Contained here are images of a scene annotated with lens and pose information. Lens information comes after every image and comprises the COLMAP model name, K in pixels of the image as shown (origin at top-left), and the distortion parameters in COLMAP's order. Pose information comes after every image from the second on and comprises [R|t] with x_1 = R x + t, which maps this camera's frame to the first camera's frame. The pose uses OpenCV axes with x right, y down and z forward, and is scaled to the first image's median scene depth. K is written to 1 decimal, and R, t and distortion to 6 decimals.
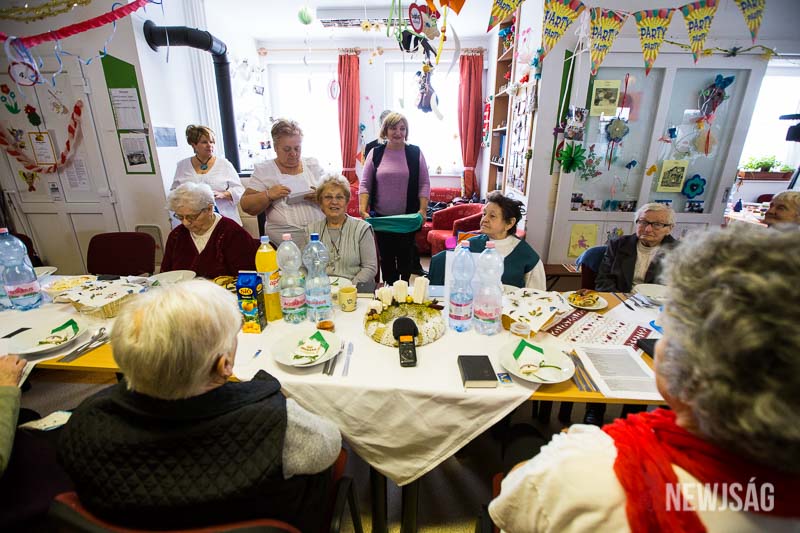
lens RADIAL K [[366.4, 0, 398.8], [0, 366.4, 269.0], [0, 0, 1]] dist [-0.042977, 0.012543]
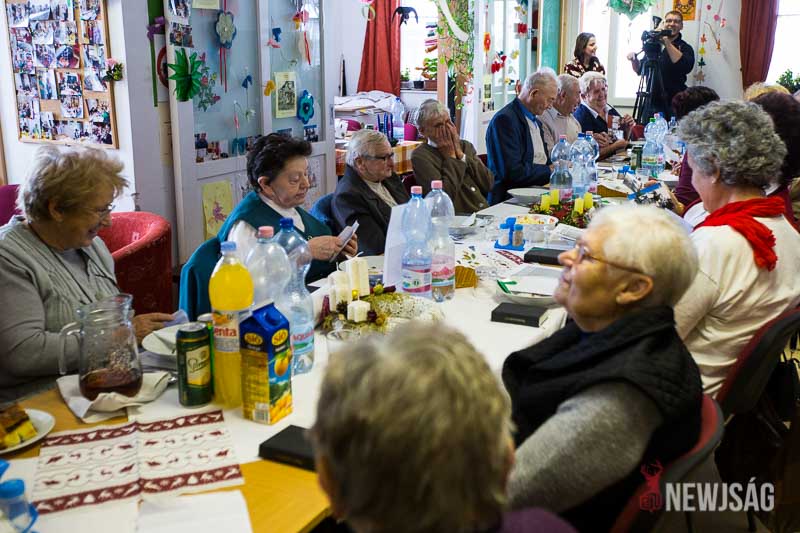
lens RADIAL K [[842.5, 0, 437.2], [0, 842.5, 237.8], [0, 0, 1]] dist [-0.004856, 0.143683]
pose [[0.381325, -0.206888, 0.900993, -0.664279], [0.297963, 0.950127, 0.092064, -0.057333], [-0.875105, 0.233356, 0.423952, 0.108699]]
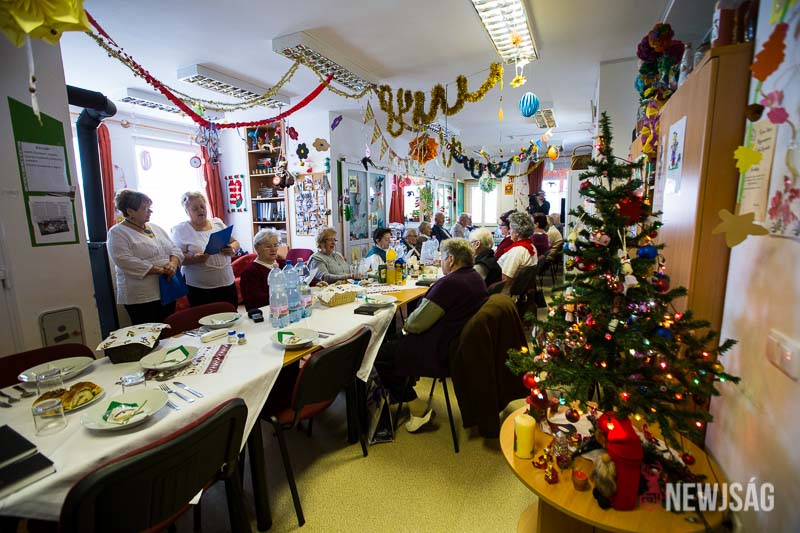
lens RADIAL K [[366.5, 0, 396.7], [0, 366.5, 268.9], [0, 0, 1]] dist [-0.053045, 0.022188]
pose [[0.412618, -0.157784, 0.897135, -1.180400], [0.313503, 0.949314, 0.022772, 0.008285], [-0.855256, 0.271859, 0.441169, 0.008675]]
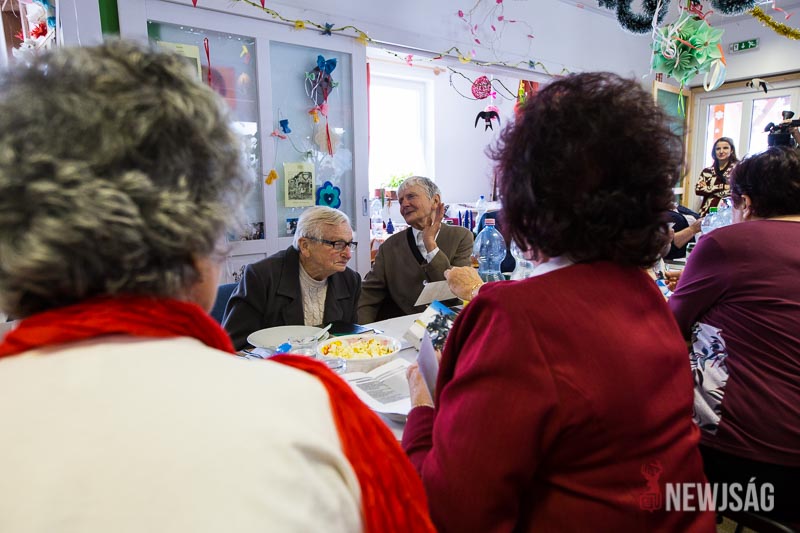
lens RADIAL K [[555.0, 0, 400.0], [0, 555.0, 266.5], [0, 0, 1]] dist [-0.056103, 0.120161]
pose [[0.733165, -0.120436, 0.669301, 0.148079], [0.244978, 0.964890, -0.094729, 0.053459], [-0.634393, 0.233416, 0.736928, 0.091650]]
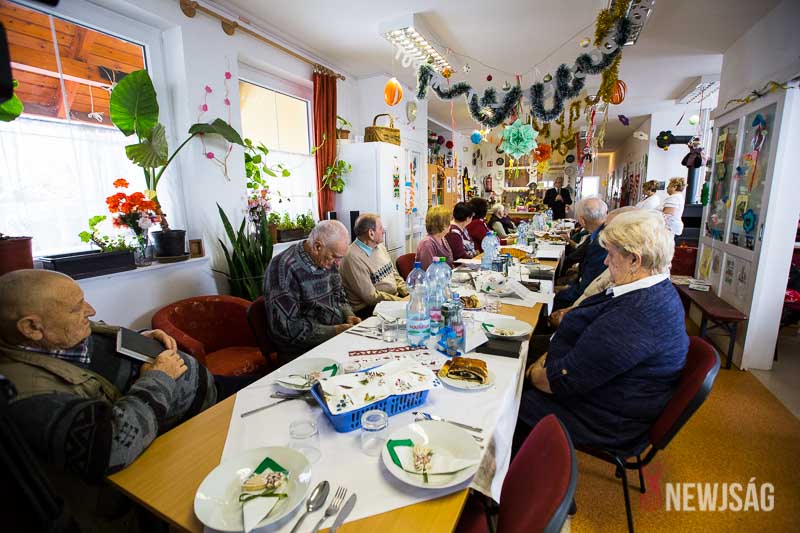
lens RADIAL K [[366.5, 0, 396.7], [0, 366.5, 268.9], [0, 0, 1]] dist [-0.053045, 0.022188]
pose [[-0.388367, 0.182447, -0.903263, 2.119153], [-0.281774, 0.909744, 0.304908, -0.138264], [0.877368, 0.372933, -0.301906, 0.497408]]
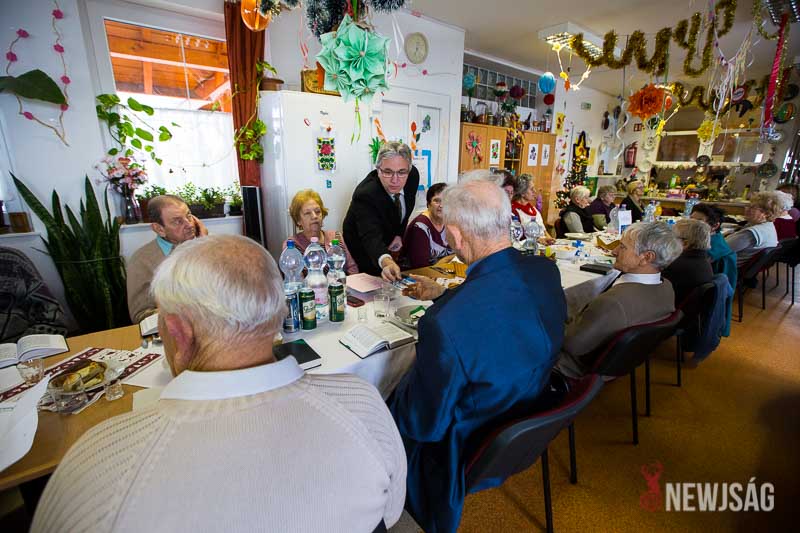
lens RADIAL K [[366.5, 0, 396.7], [0, 366.5, 268.9], [0, 0, 1]] dist [-0.053045, 0.022188]
pose [[-0.759406, 0.165361, -0.629252, 1.383195], [-0.223832, 0.841723, 0.491326, -0.262227], [0.610902, 0.513962, -0.602197, 0.820609]]
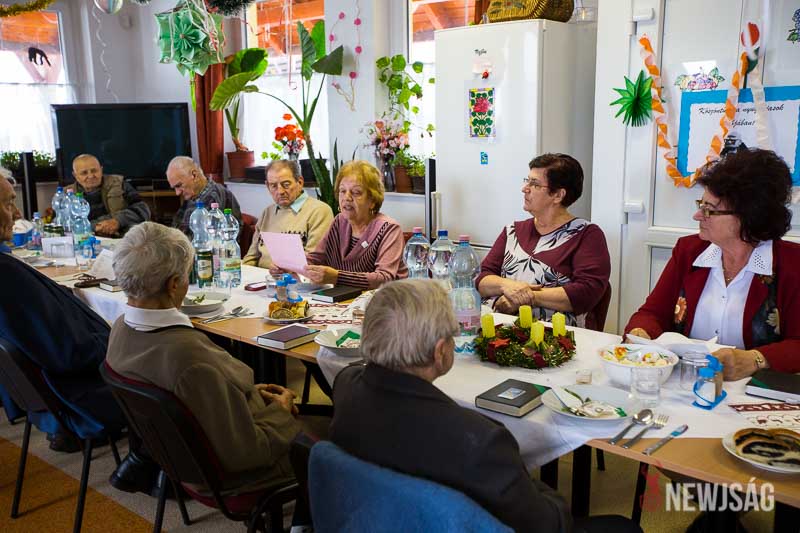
lens RADIAL K [[755.3, 0, 395.8], [0, 755.3, 267.6], [0, 0, 1]] dist [0.000978, 0.110434]
pose [[-0.784202, -0.111065, 0.610485, 0.189975], [0.210592, 0.877818, 0.430218, -0.357141], [-0.583676, 0.465941, -0.664997, 1.039499]]
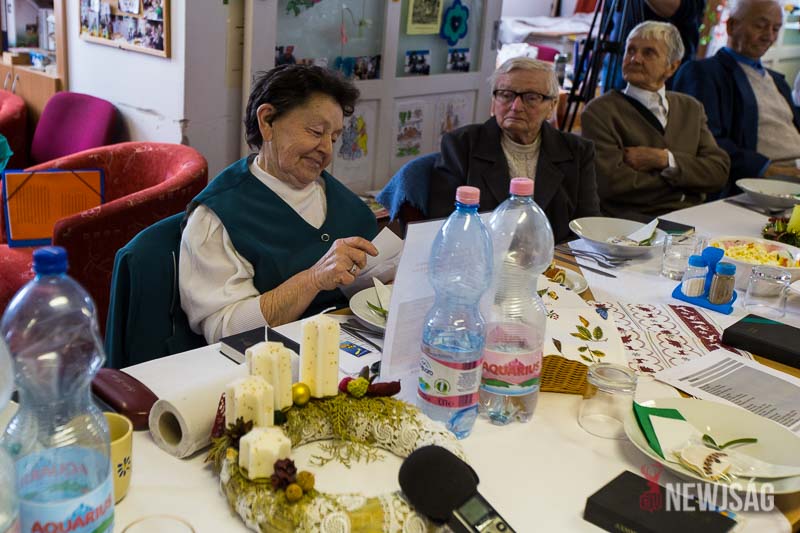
lens RADIAL K [[891.6, 0, 318.2], [0, 891.6, 219.2], [0, 0, 1]] dist [0.015238, 0.044575]
pose [[0.713437, -0.170813, 0.679581, -0.245819], [0.184105, 0.981454, 0.053413, -0.055783], [-0.676101, 0.087007, 0.731654, 0.213700]]
